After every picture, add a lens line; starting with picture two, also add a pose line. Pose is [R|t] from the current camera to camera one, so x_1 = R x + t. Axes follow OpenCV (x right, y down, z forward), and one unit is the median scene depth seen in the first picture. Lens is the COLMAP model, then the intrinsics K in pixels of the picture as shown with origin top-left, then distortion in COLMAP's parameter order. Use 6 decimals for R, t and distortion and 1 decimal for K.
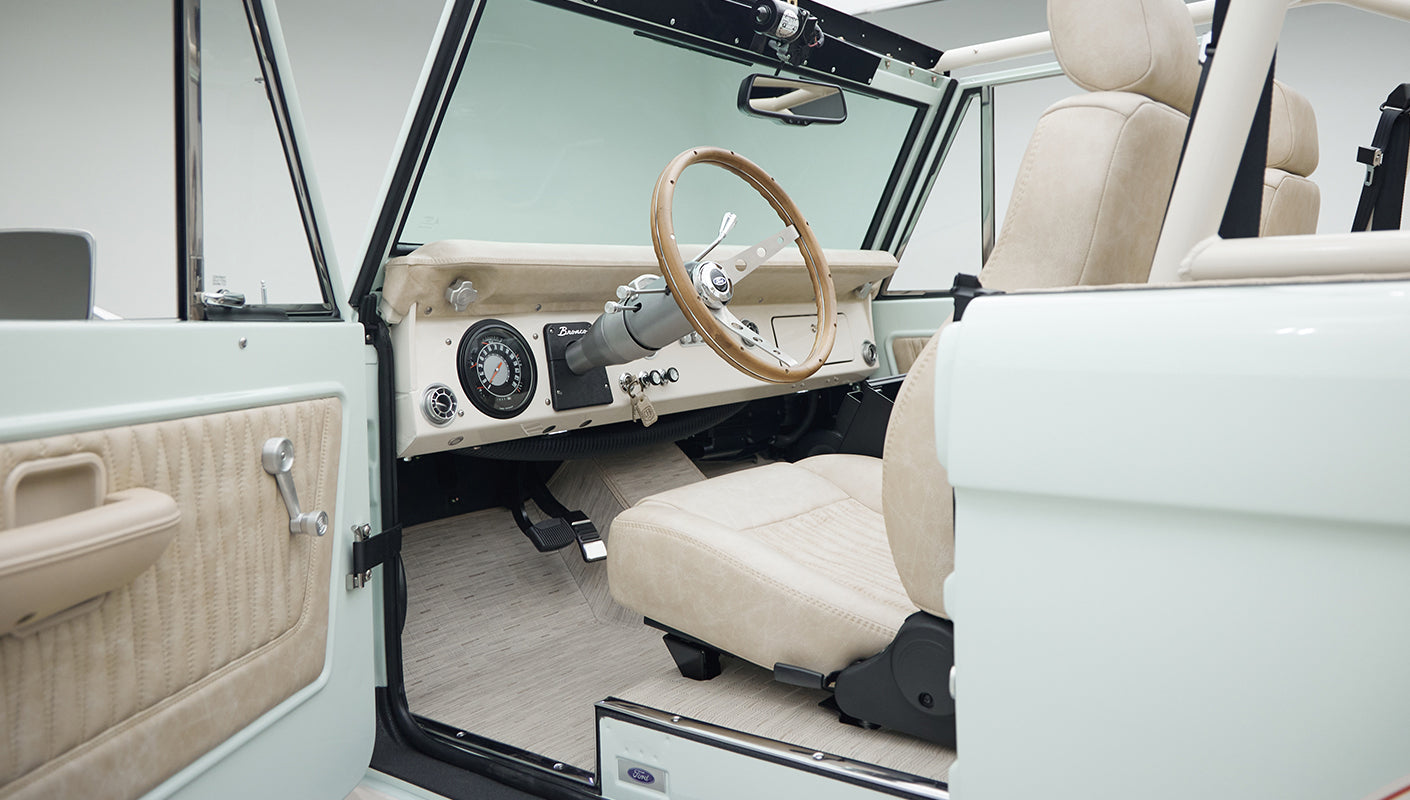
lens RADIAL K [[1056.8, 0, 727.3], [0, 1056.8, 330.6], [0, 0, 1]] dist [0.001348, -0.016598]
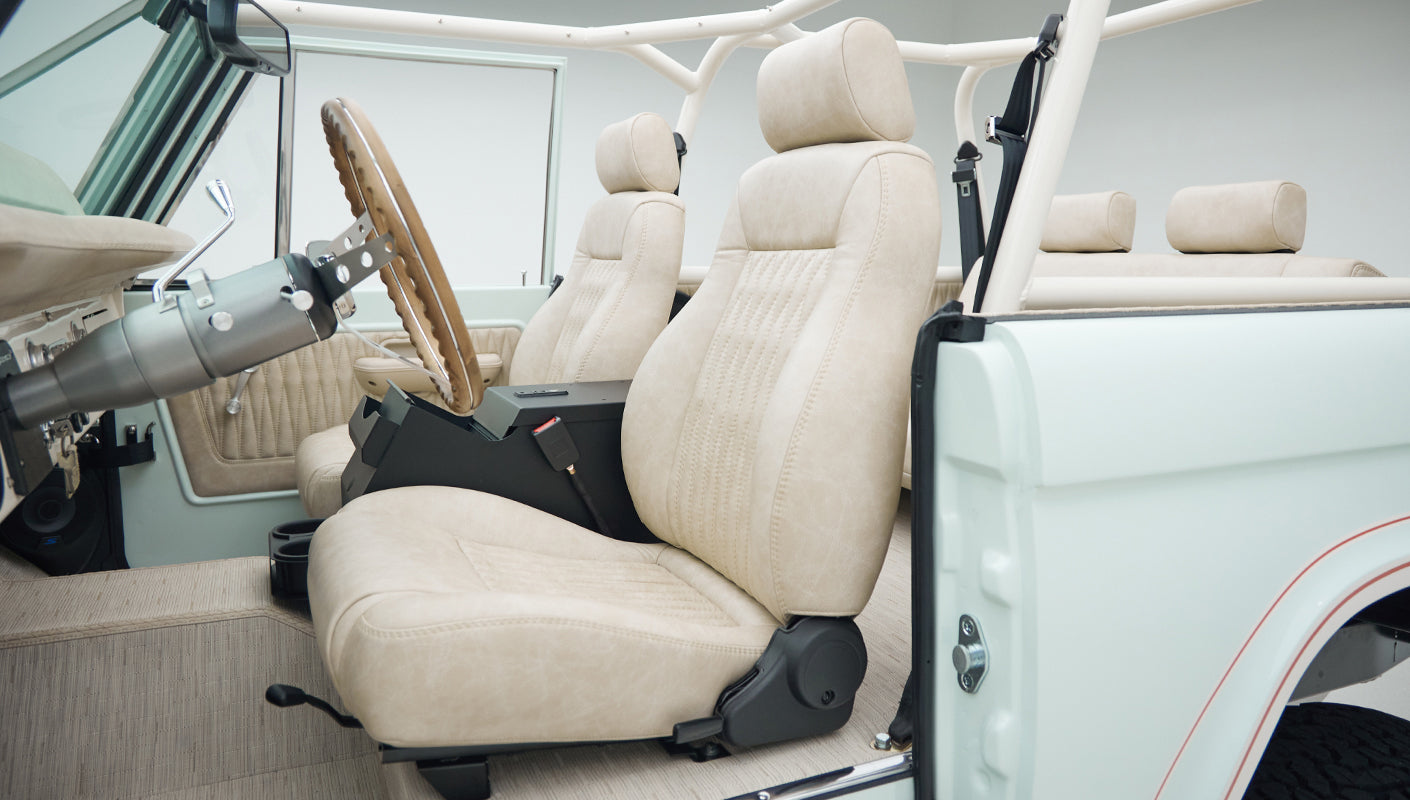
lens RADIAL K [[1002.4, 0, 727.5], [0, 1002.4, 364.4], [0, 0, 1]] dist [-0.000711, 0.001417]
pose [[0.465358, -0.056092, 0.883343, -0.473004], [0.001942, 0.998052, 0.062353, -0.030440], [-0.885120, -0.027301, 0.464561, 0.409321]]
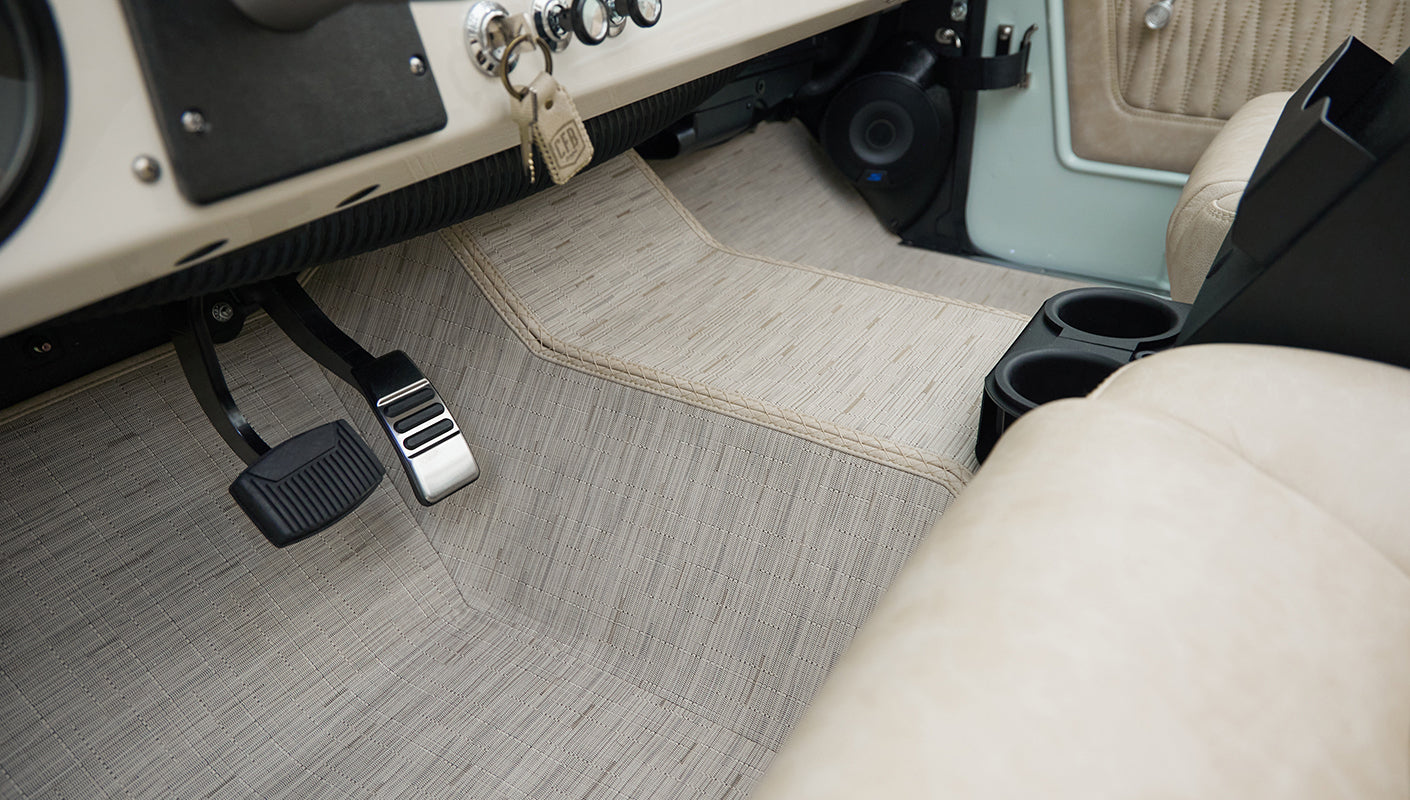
lens RADIAL K [[1002.4, 0, 713.0], [0, 1002.4, 392.8], [0, 0, 1]] dist [-0.000711, 0.001417]
pose [[0.995203, -0.021705, 0.095389, -0.070698], [-0.026094, 0.880850, 0.472675, 0.004232], [-0.094282, -0.472897, 0.876059, 0.789539]]
